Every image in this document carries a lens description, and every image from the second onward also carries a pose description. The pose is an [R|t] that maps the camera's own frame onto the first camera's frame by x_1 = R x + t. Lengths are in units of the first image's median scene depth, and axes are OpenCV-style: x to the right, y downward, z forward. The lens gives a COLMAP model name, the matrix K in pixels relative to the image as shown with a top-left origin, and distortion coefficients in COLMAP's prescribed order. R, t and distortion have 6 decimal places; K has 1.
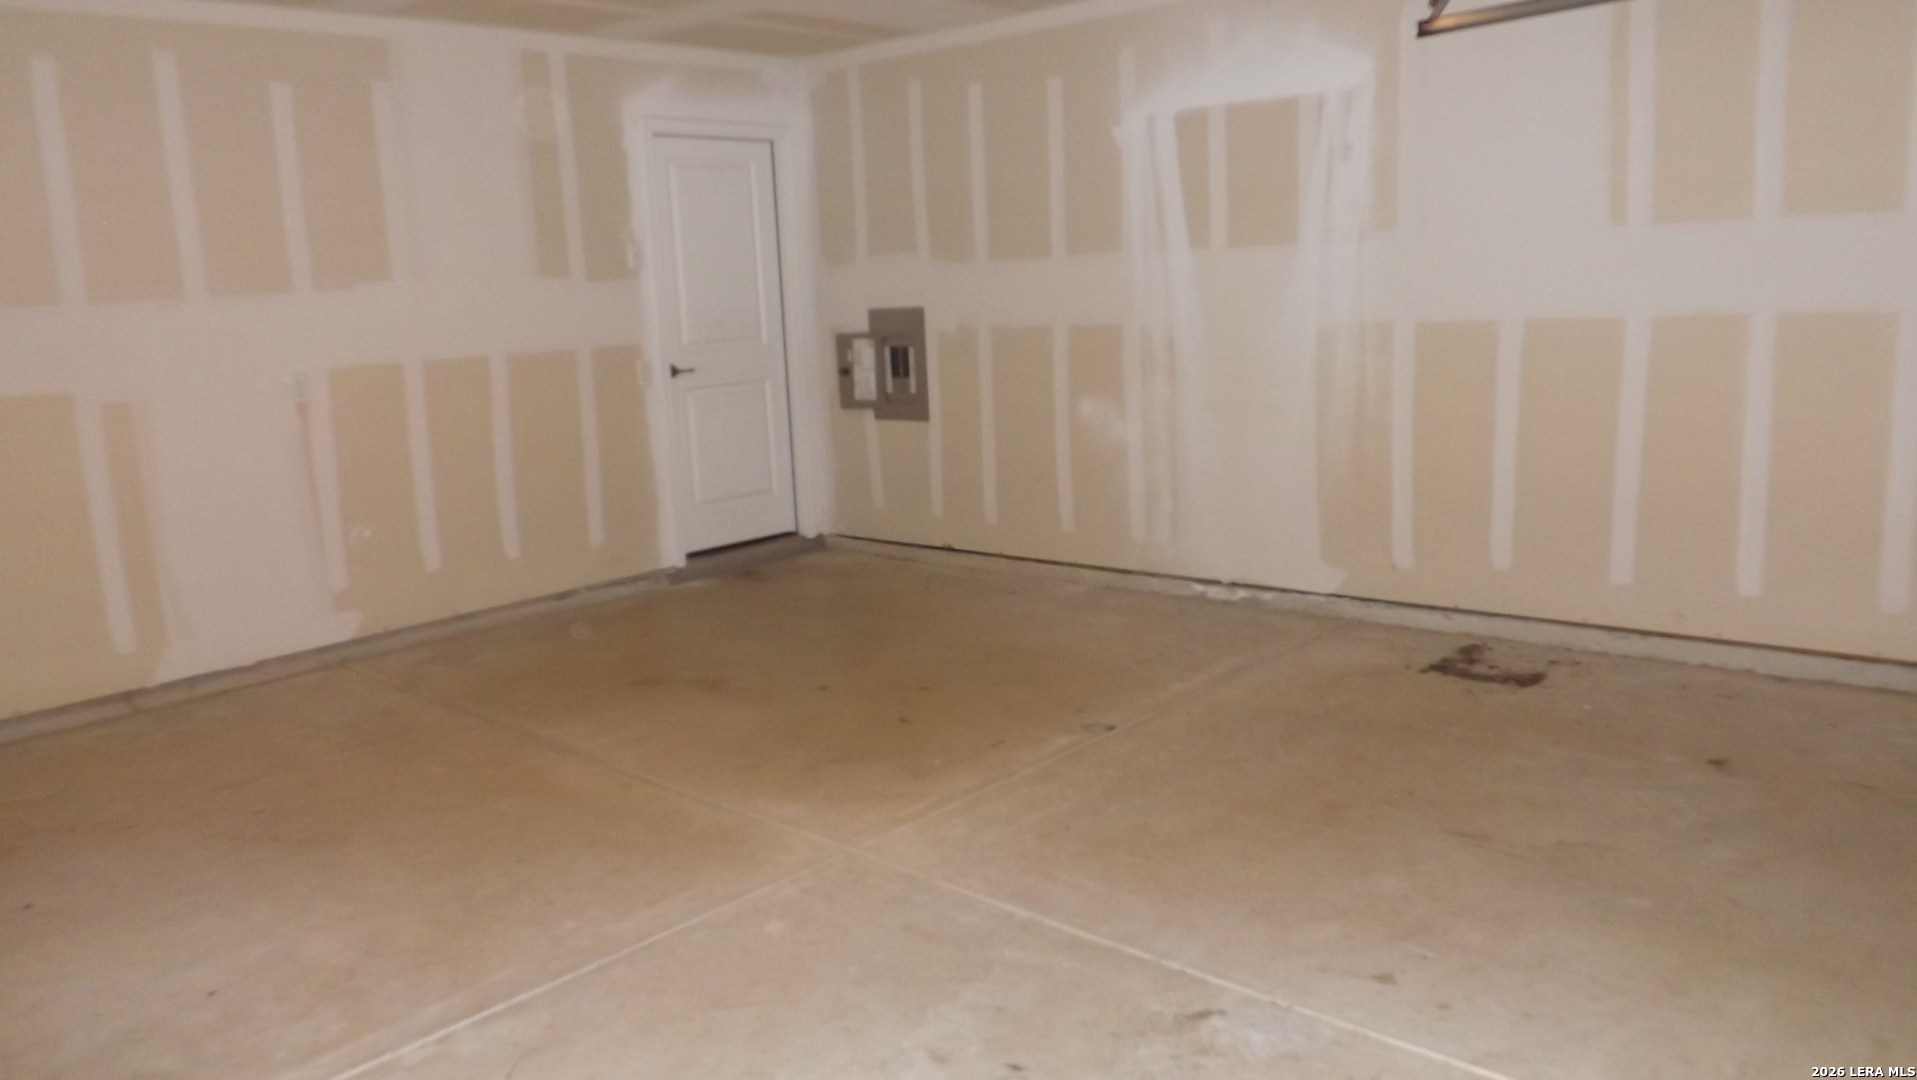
lens RADIAL K [[1395.2, 0, 958.5], [0, 1395.2, 540.0], [0, 0, 1]] dist [-0.047505, 0.005374]
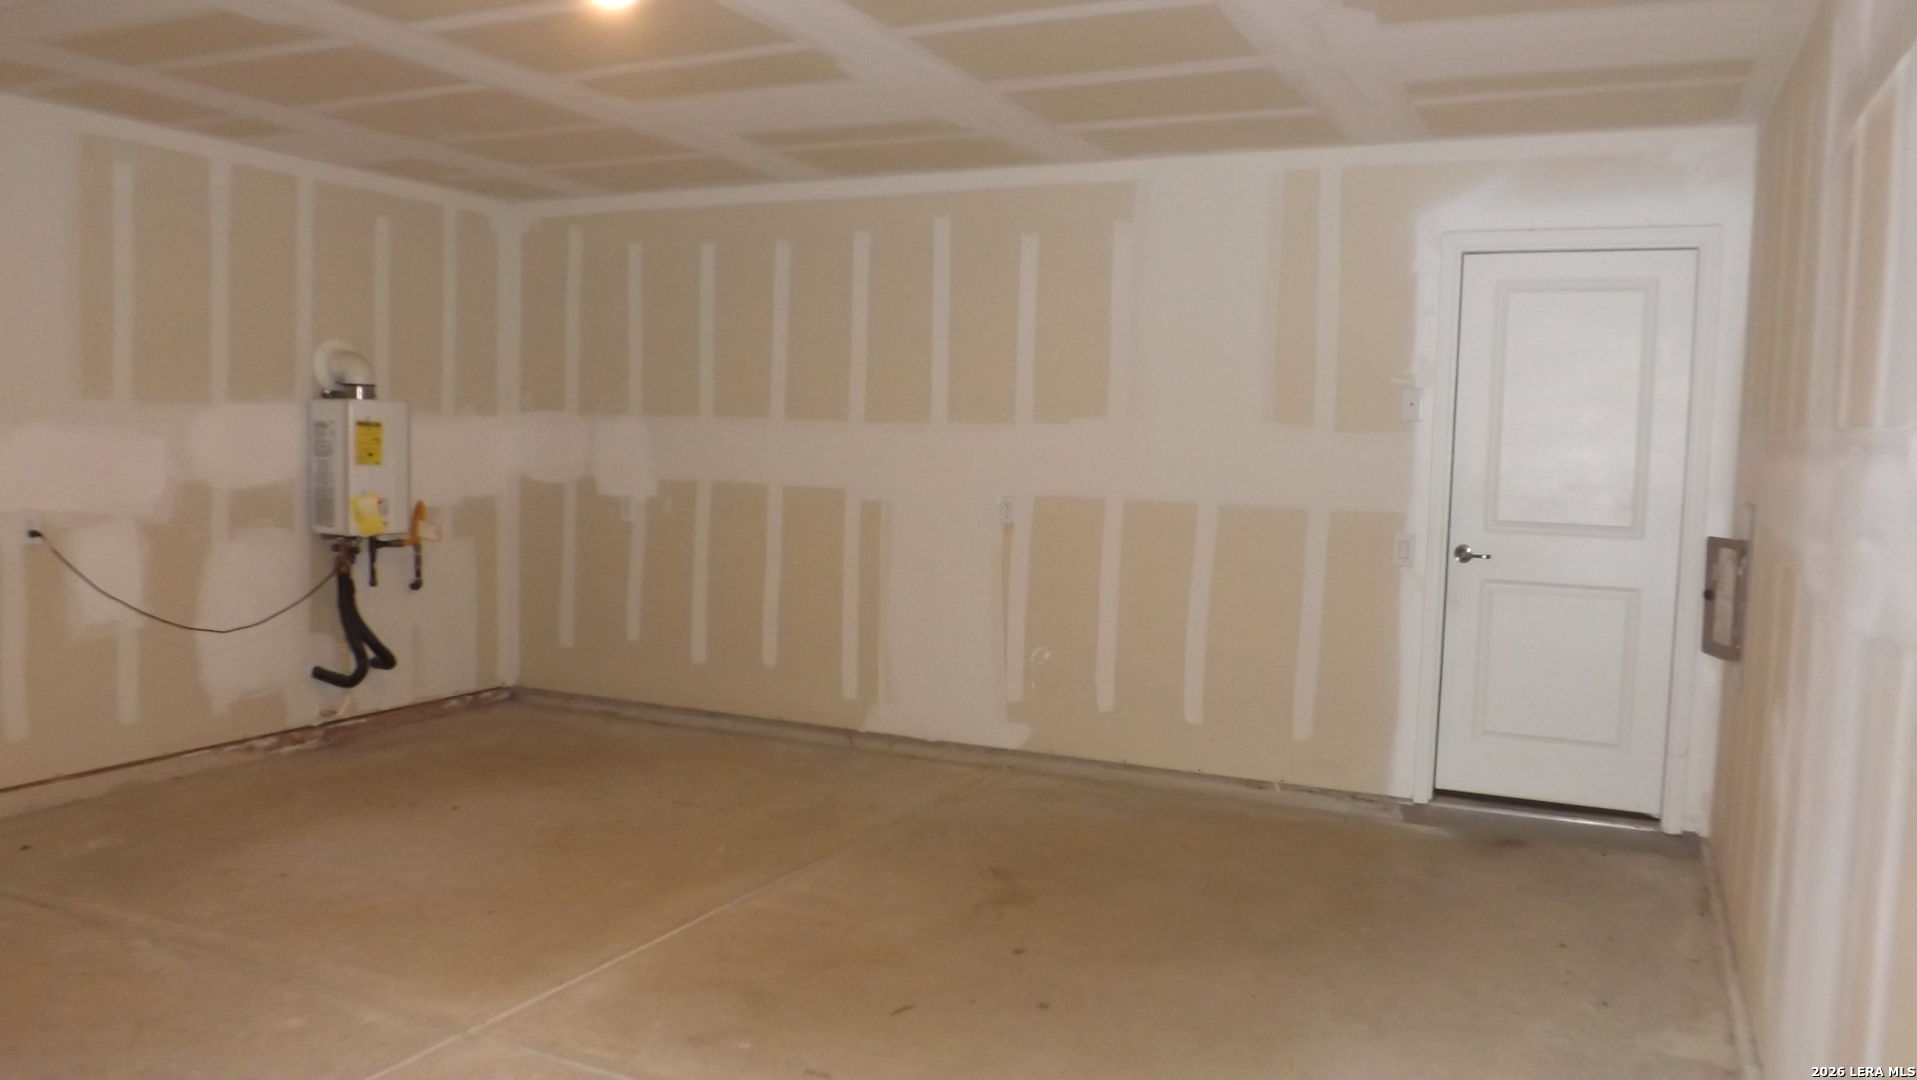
lens RADIAL K [[1397.8, 0, 939.2], [0, 1397.8, 541.4], [0, 0, 1]] dist [-0.042591, 0.010604]
pose [[0.283611, 0.130535, -0.950013, 0.525879], [-0.213755, 0.974371, 0.070069, -0.142456], [0.934812, 0.183197, 0.304245, 0.583523]]
